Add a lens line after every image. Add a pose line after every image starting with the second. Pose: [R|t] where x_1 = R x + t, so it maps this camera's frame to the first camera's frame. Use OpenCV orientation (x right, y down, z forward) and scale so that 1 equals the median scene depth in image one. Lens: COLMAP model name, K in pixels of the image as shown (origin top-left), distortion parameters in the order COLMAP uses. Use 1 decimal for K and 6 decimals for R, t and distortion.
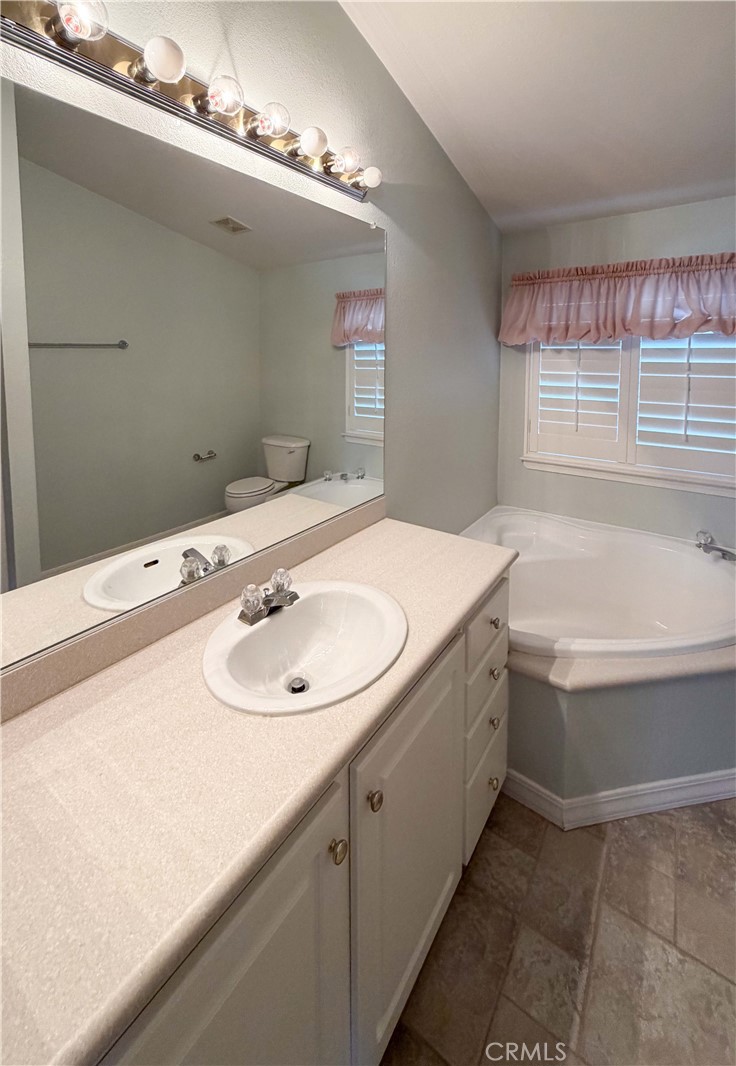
lens RADIAL K [[527.4, 0, 368.0], [0, 527.4, 533.0], [0, 0, 1]] dist [-0.000145, -0.000137]
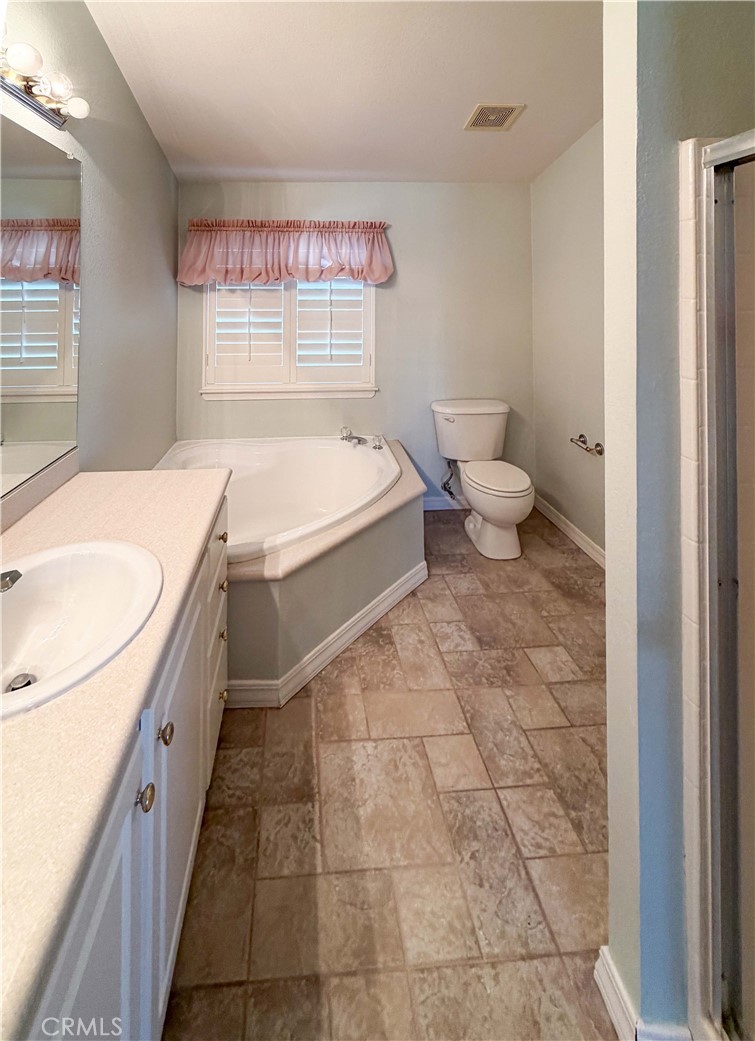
lens RADIAL K [[506.4, 0, 377.5], [0, 506.4, 520.5], [0, 0, 1]] dist [-0.003286, 0.000644]
pose [[0.707967, -0.283054, 0.647042, -0.232410], [0.229570, 0.958651, 0.168183, 0.028213], [-0.667893, 0.029474, 0.743674, -0.043471]]
